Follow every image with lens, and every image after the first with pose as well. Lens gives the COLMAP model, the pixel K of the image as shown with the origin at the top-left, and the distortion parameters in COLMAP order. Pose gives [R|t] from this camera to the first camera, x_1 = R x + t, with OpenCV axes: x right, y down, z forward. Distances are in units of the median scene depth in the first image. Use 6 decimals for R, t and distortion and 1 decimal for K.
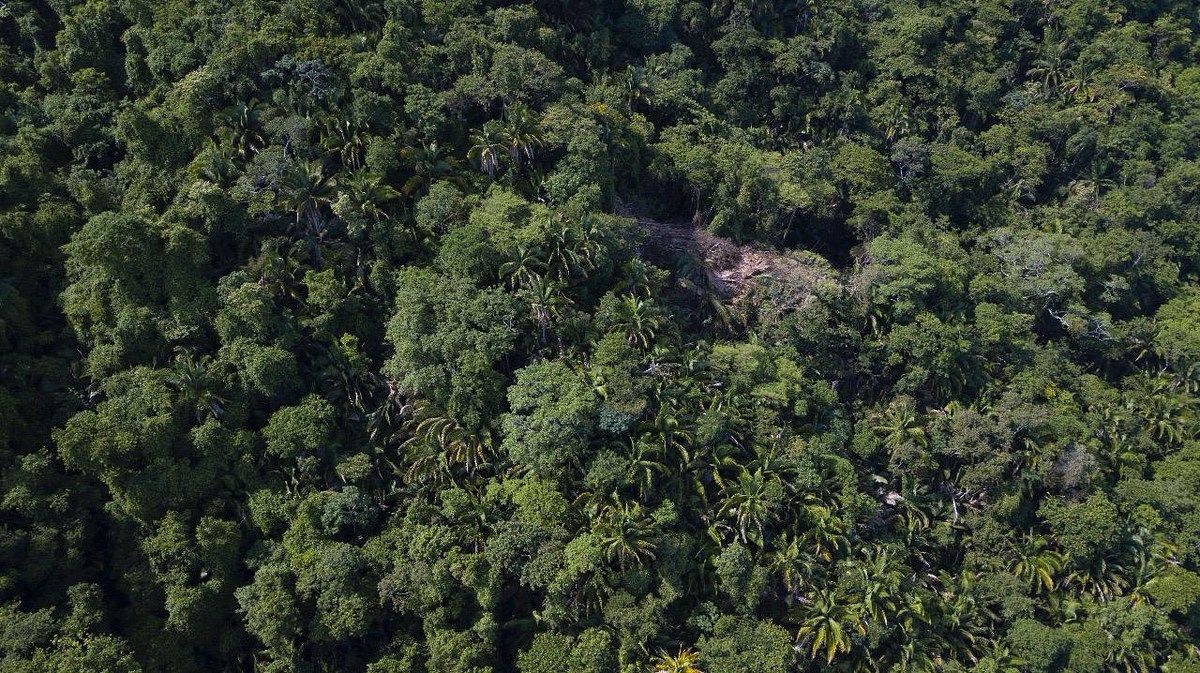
lens RADIAL K [[922.9, 0, 582.5], [0, 922.9, 348.7], [0, 0, 1]] dist [0.014621, -0.027520]
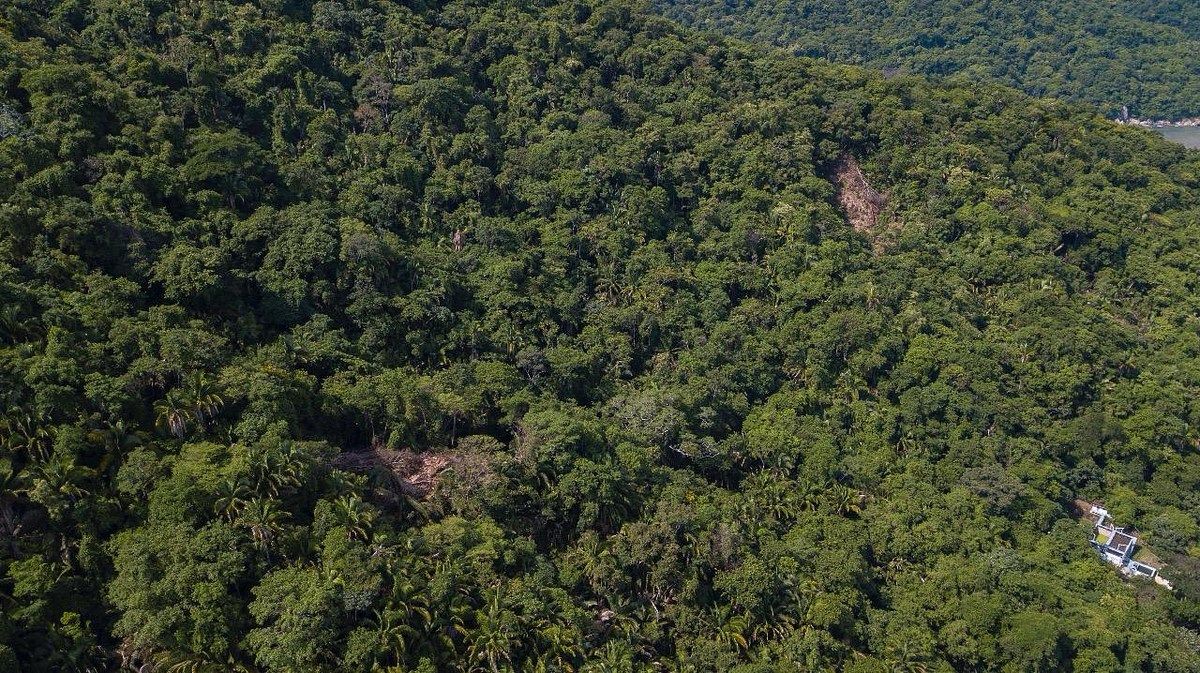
lens RADIAL K [[922.9, 0, 590.7], [0, 922.9, 333.1], [0, 0, 1]] dist [0.014621, -0.027520]
pose [[0.892640, -0.202363, 0.402795, -0.079373], [0.324386, 0.908836, -0.262281, 0.137421], [-0.312999, 0.364783, 0.876907, -0.147435]]
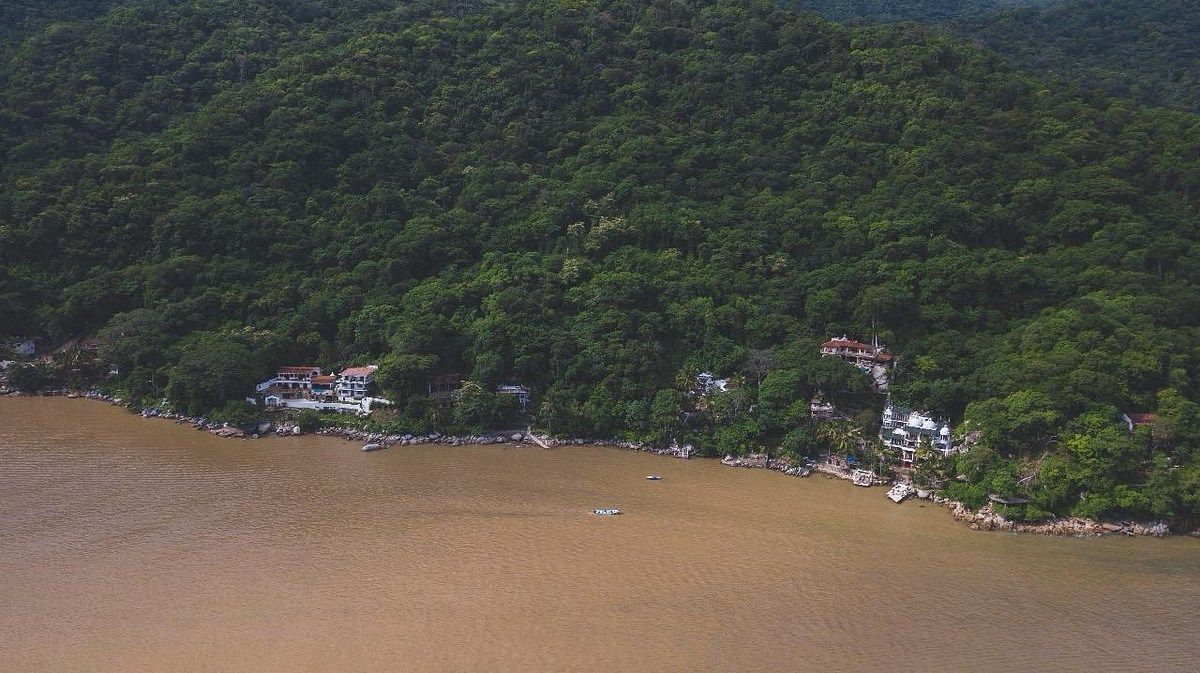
lens RADIAL K [[922.9, 0, 596.5], [0, 922.9, 320.8], [0, 0, 1]] dist [0.014621, -0.027520]
pose [[0.958875, -0.007401, 0.283732, 3.484949], [0.170293, 0.814740, -0.554255, -1.304920], [-0.227066, 0.579779, 0.782495, 2.558539]]
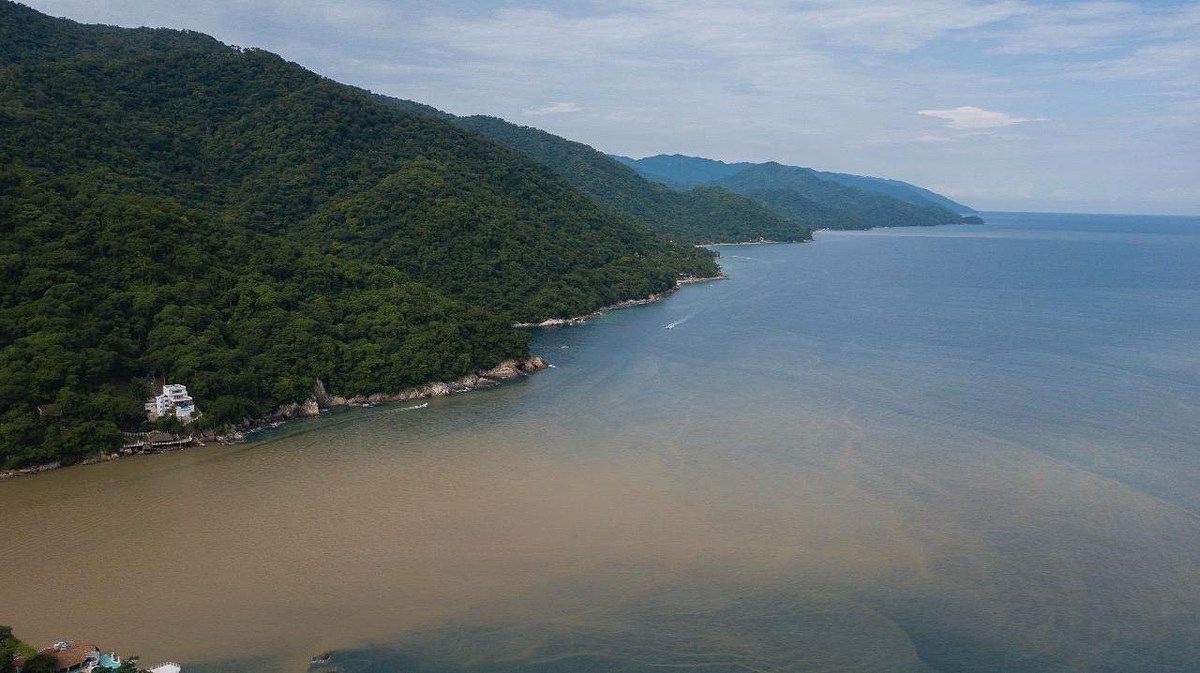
lens RADIAL K [[922.9, 0, 592.4], [0, 922.9, 332.2], [0, 0, 1]] dist [0.014621, -0.027520]
pose [[0.443040, -0.124060, 0.887876, 3.041236], [0.614588, 0.763060, -0.200052, -0.361678], [-0.652685, 0.634309, 0.414312, 1.113788]]
